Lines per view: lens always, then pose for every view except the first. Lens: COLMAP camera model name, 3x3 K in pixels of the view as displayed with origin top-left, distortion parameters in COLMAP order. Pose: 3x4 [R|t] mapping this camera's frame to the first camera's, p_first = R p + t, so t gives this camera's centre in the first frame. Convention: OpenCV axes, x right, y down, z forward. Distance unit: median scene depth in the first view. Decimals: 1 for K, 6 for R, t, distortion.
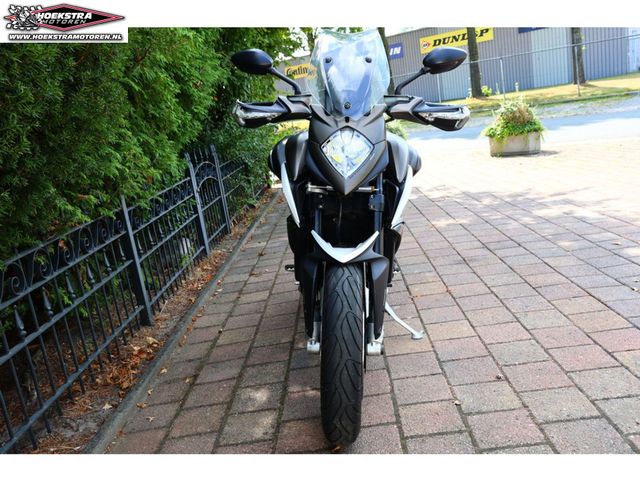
lens RADIAL K [[574.6, 0, 320.9], [0, 574.6, 239.5], [0, 0, 1]] dist [0.018815, -0.025329]
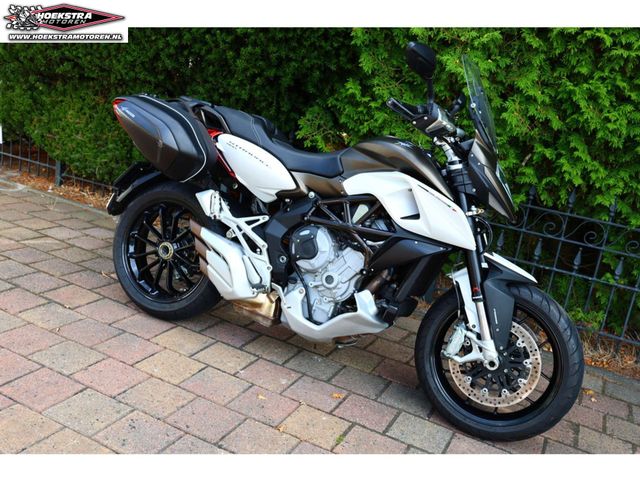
lens RADIAL K [[638.1, 0, 323.9], [0, 638.1, 237.7], [0, 0, 1]] dist [0.008931, 0.000000]
pose [[-0.418994, 0.303951, -0.855604, 0.891981], [-0.301244, 0.842401, 0.446781, -0.495912], [0.856561, 0.444944, -0.261397, 1.380115]]
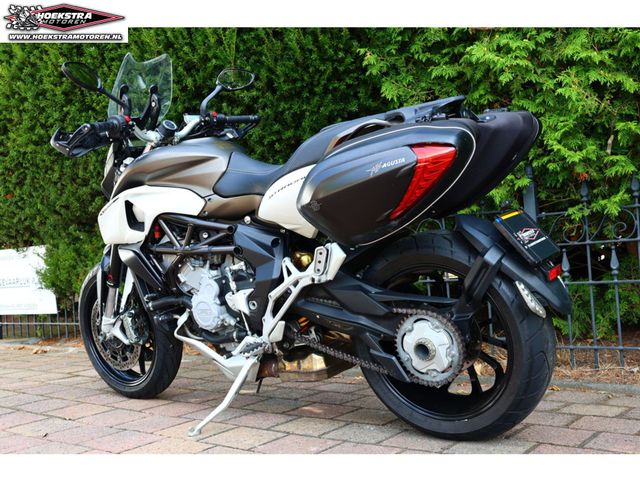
lens RADIAL K [[731.8, 0, 319.4], [0, 731.8, 237.6], [0, 0, 1]] dist [0.004331, 0.000000]
pose [[-0.558173, 0.156758, -0.814782, 0.781436], [-0.048938, 0.974062, 0.220927, -0.272736], [0.828280, 0.163189, -0.536024, 1.576080]]
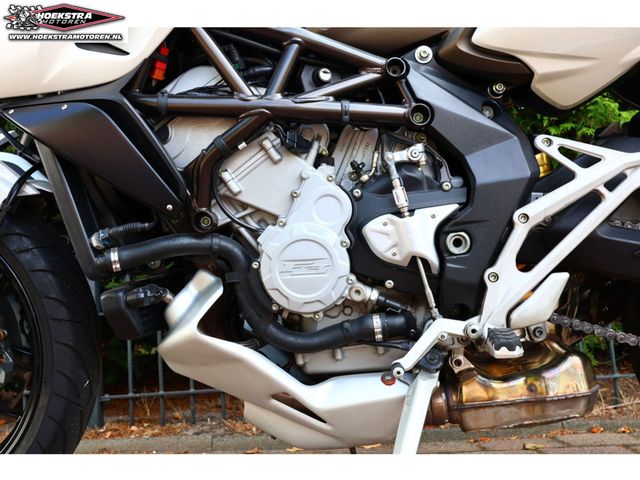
lens RADIAL K [[694.7, 0, 322.3], [0, 694.7, 238.7], [0, 0, 1]] dist [-0.002943, 0.000000]
pose [[-0.000702, 0.015382, -0.999881, 0.461974], [-0.170469, 0.985245, 0.015277, 0.017708], [0.985363, 0.170460, 0.001930, 0.963670]]
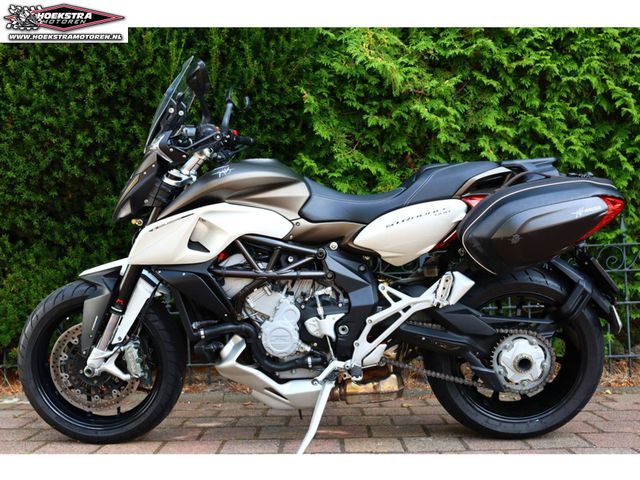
lens RADIAL K [[716.6, 0, 324.3], [0, 716.6, 242.5], [0, 0, 1]] dist [0.003619, 0.000000]
pose [[0.023231, 0.111737, -0.993466, 0.988231], [-0.200053, 0.974155, 0.104887, -0.184472], [0.979510, 0.196309, 0.044984, 0.948212]]
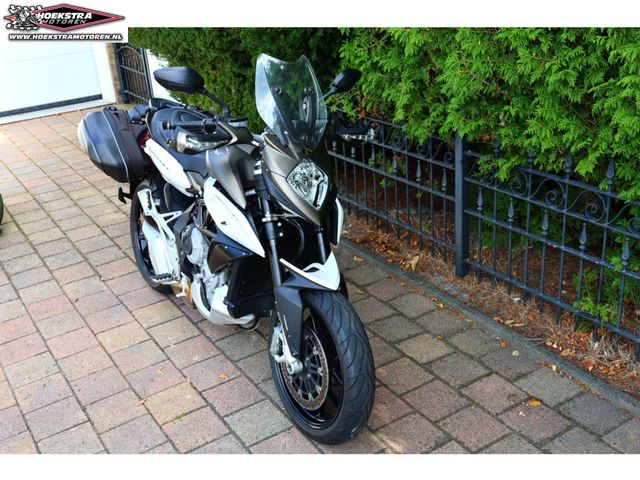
lens RADIAL K [[716.6, 0, 338.5], [0, 716.6, 240.9], [0, 0, 1]] dist [0.003619, 0.000000]
pose [[-0.798768, 0.412633, -0.437840, 0.415954], [0.047356, 0.768608, 0.637965, -0.791324], [0.599773, 0.488852, -0.633480, 2.000894]]
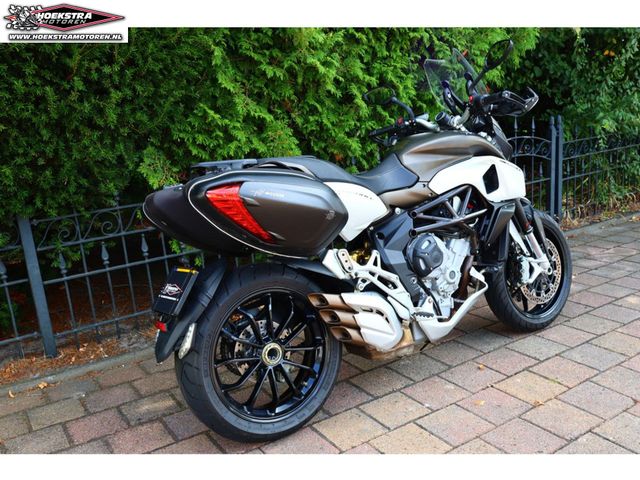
lens RADIAL K [[574.6, 0, 321.8], [0, 574.6, 241.6], [0, 0, 1]] dist [0.018815, -0.025329]
pose [[0.567921, 0.297694, -0.767362, 0.660736], [-0.194912, 0.954426, 0.226011, -0.239608], [0.799672, 0.021212, 0.600062, 0.471304]]
